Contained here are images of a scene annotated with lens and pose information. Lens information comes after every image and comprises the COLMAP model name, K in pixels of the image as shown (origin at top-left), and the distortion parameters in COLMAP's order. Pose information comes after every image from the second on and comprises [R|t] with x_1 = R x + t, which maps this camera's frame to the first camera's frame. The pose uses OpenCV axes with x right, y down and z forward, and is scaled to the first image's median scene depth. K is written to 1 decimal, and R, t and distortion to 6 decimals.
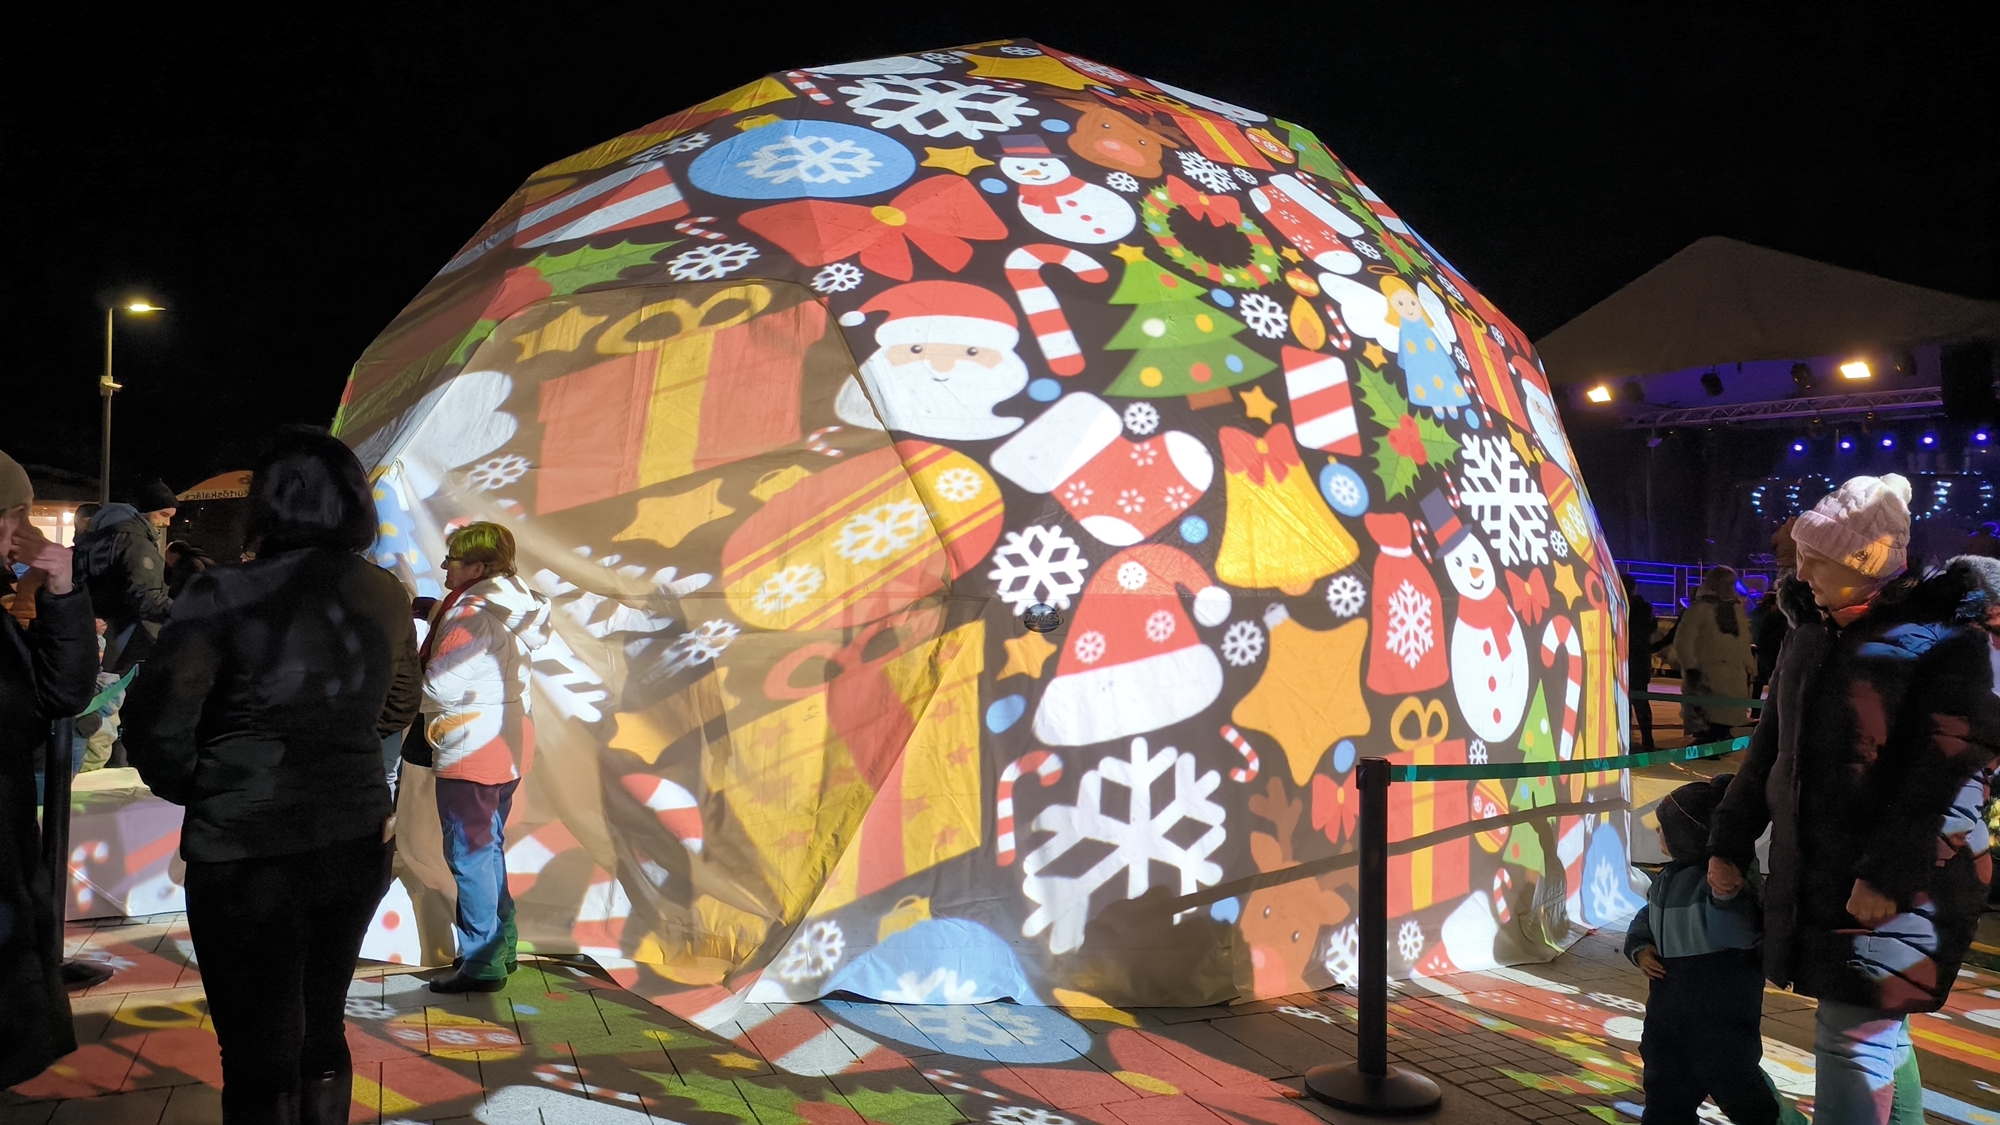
lens RADIAL K [[1415.5, 0, 1000.5], [0, 1415.5, 545.9], [0, 0, 1]] dist [0.011747, 0.000377]
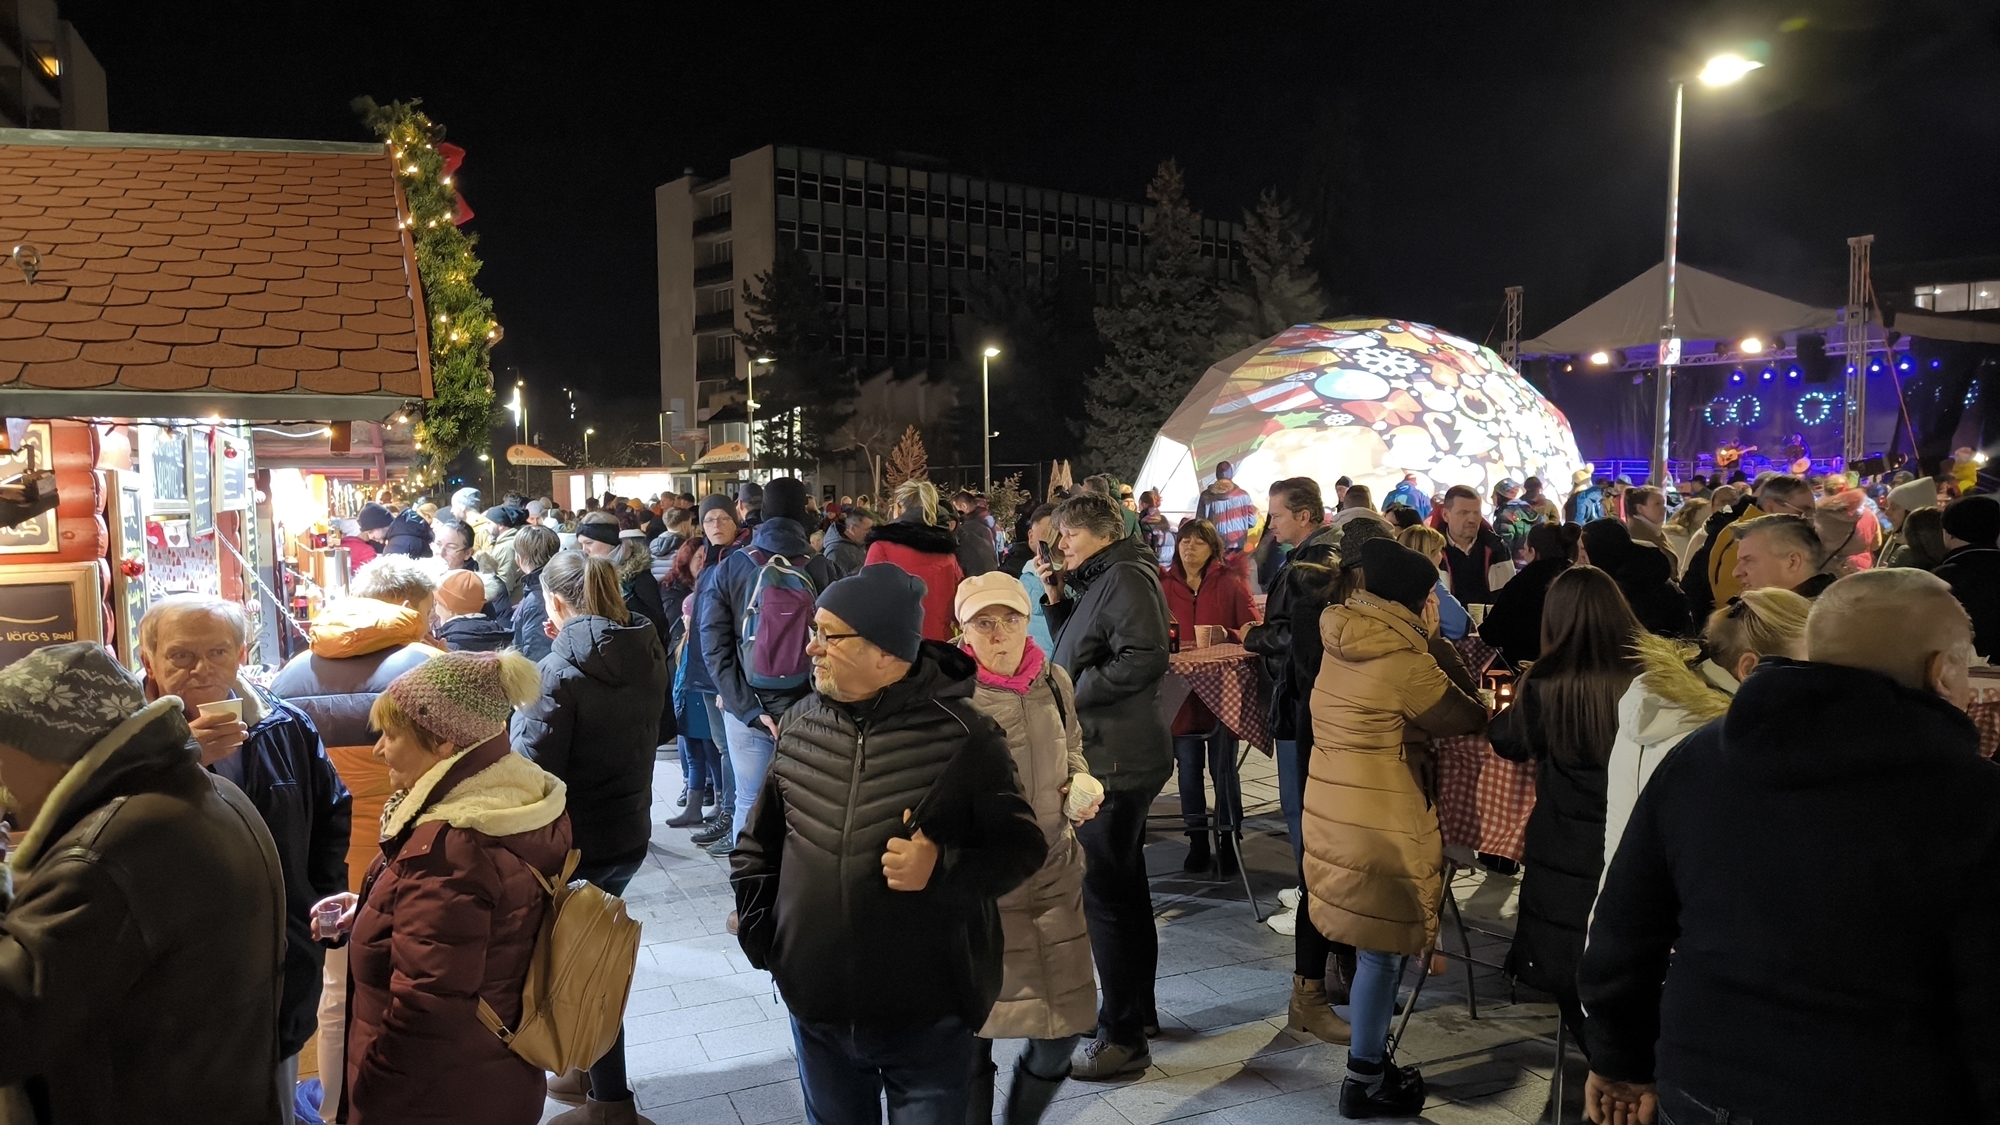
lens RADIAL K [[1415.5, 0, 1002.5], [0, 1415.5, 555.5], [0, 0, 1]] dist [0.011747, 0.000377]
pose [[0.999012, -0.043206, -0.010415, -1.087610], [0.043881, 0.996066, 0.076982, -0.180696], [0.007048, -0.077363, 0.996978, -2.757255]]
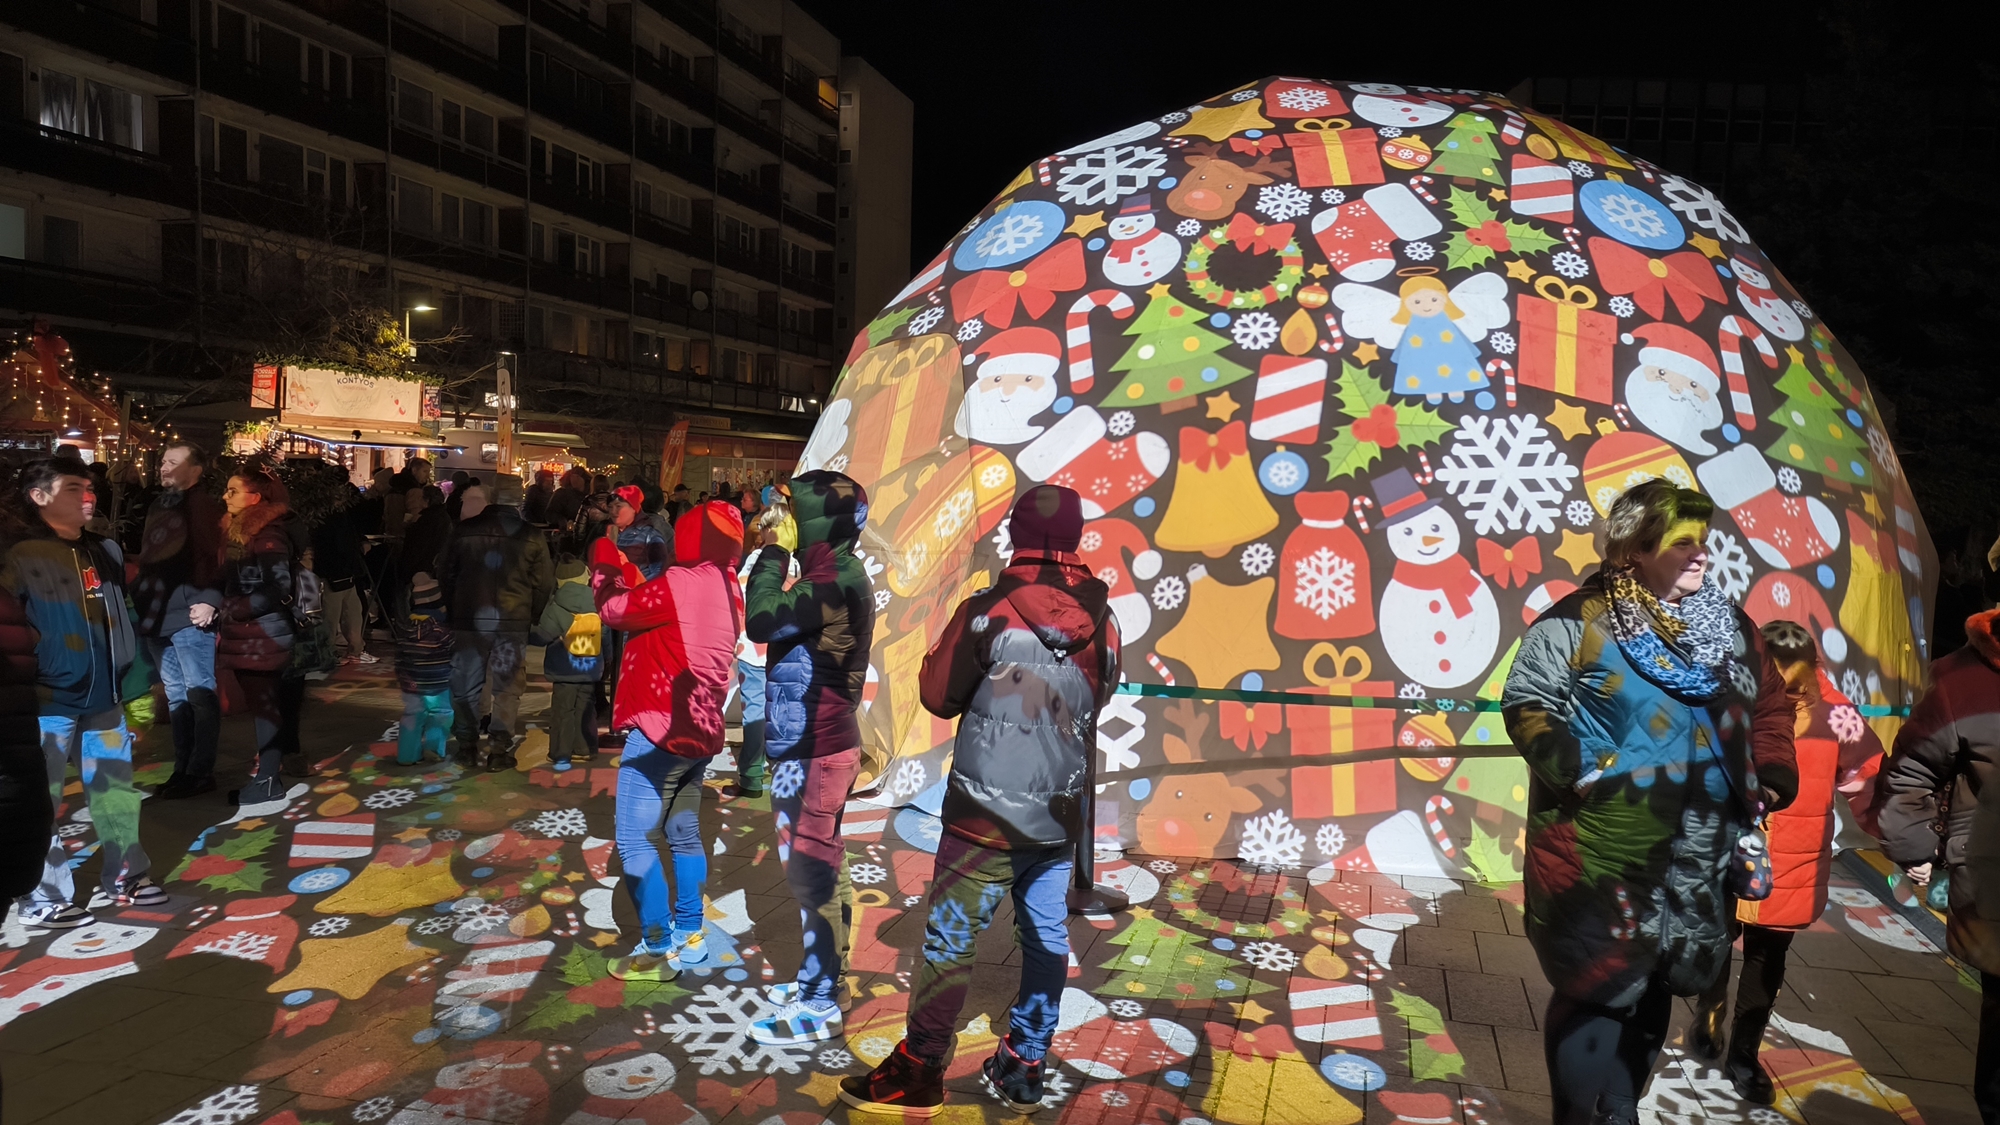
lens RADIAL K [[1415.5, 0, 994.6], [0, 1415.5, 575.0], [0, 0, 1]] dist [0.011747, 0.000377]
pose [[0.779794, 0.033317, -0.625149, 0.826945], [0.013029, 0.997503, 0.069414, -0.040134], [0.625901, -0.062274, 0.777413, -0.125520]]
